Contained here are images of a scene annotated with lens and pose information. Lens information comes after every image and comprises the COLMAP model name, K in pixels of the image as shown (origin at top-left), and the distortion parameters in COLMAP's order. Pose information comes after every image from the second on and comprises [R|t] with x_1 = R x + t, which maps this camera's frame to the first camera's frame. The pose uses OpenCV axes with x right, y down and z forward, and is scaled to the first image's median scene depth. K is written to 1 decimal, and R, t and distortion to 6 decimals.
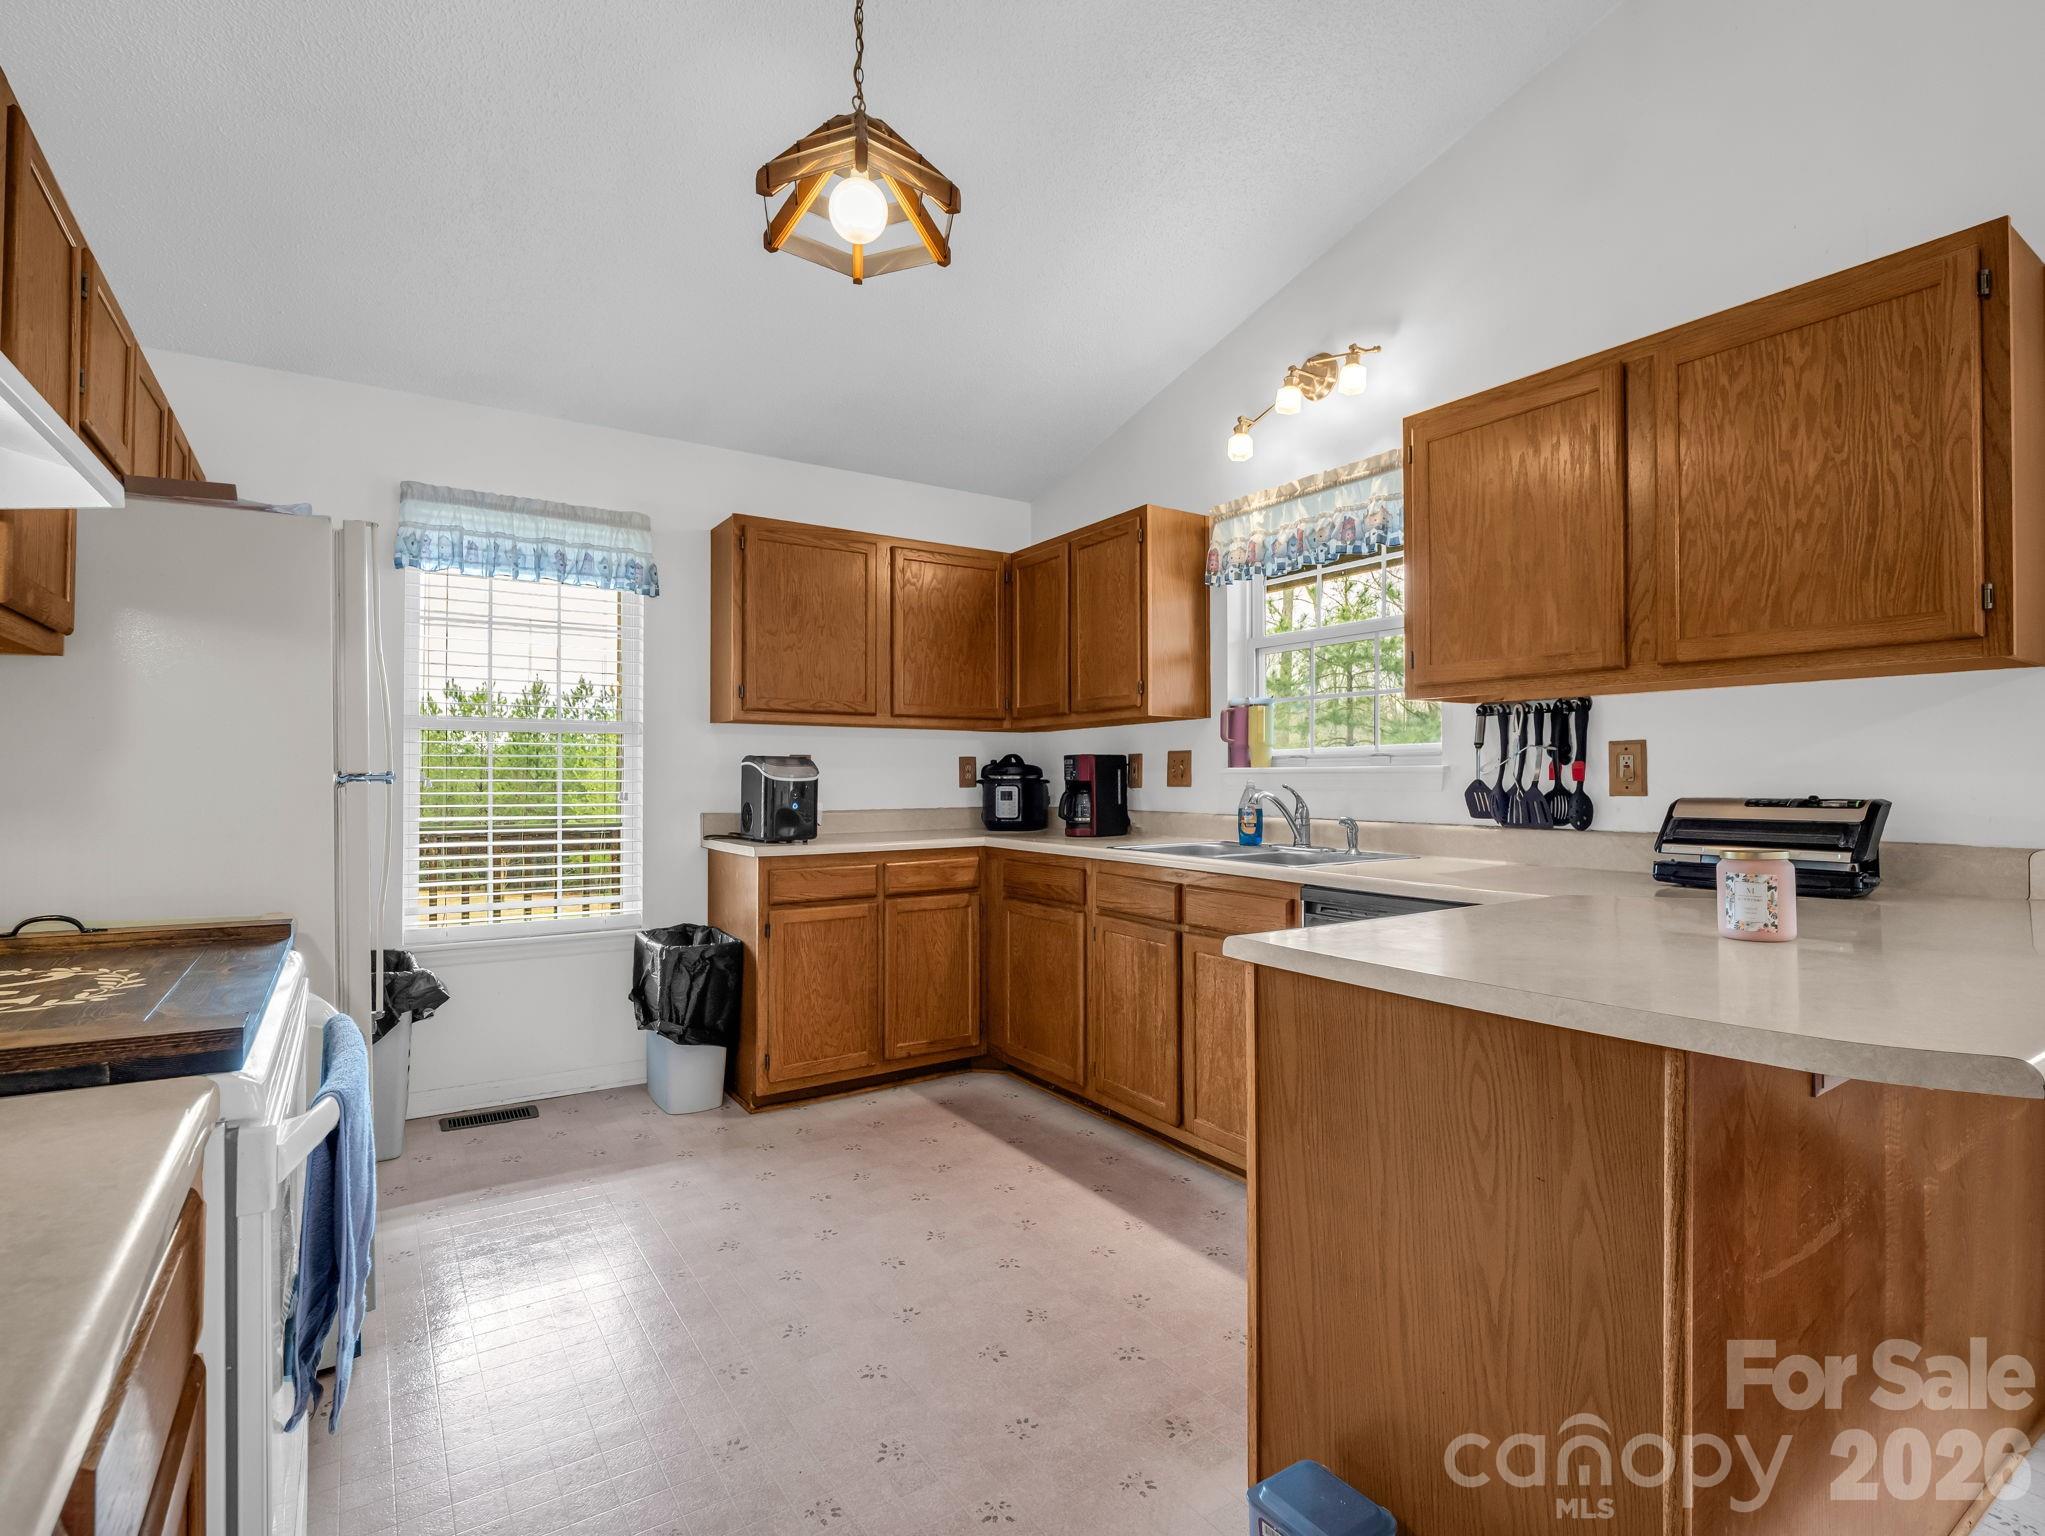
lens RADIAL K [[1001.6, 0, 1030.9], [0, 1001.6, 766.8], [0, 0, 1]] dist [-0.028777, -0.000954]
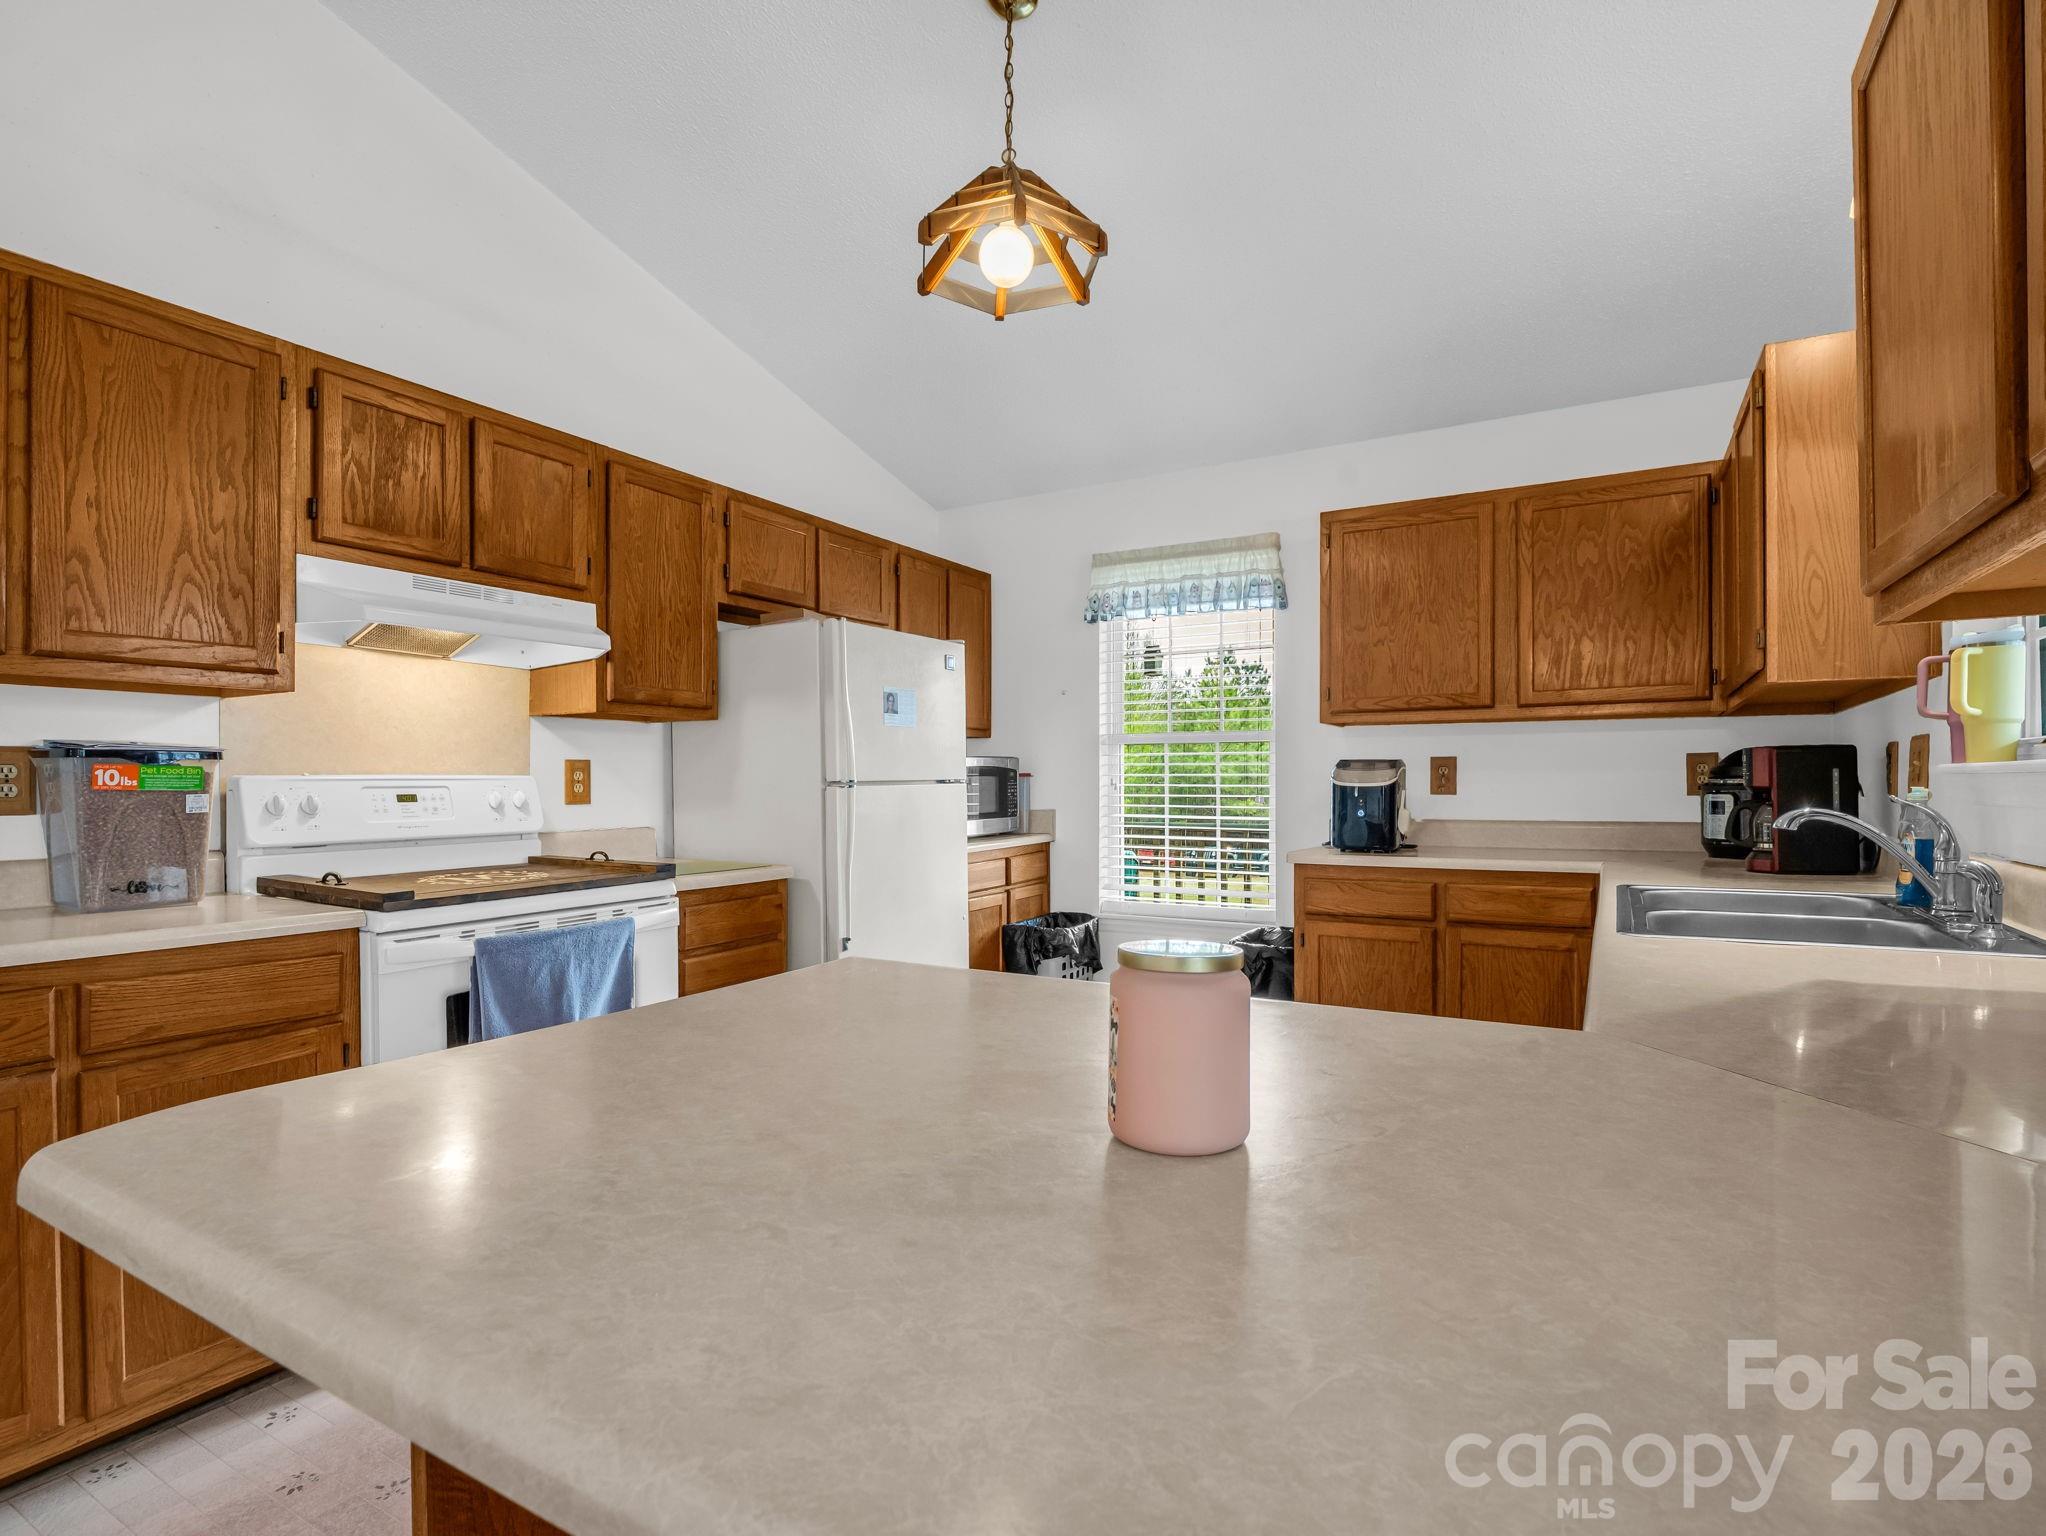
lens RADIAL K [[1002.1, 0, 1025.9], [0, 1002.1, 776.6], [0, 0, 1]] dist [-0.028777, -0.000954]
pose [[0.428876, -0.006172, -0.903342, 0.456979], [0.011094, 0.999937, -0.001564, 0.003476], [0.903295, -0.009351, 0.428918, 0.311509]]
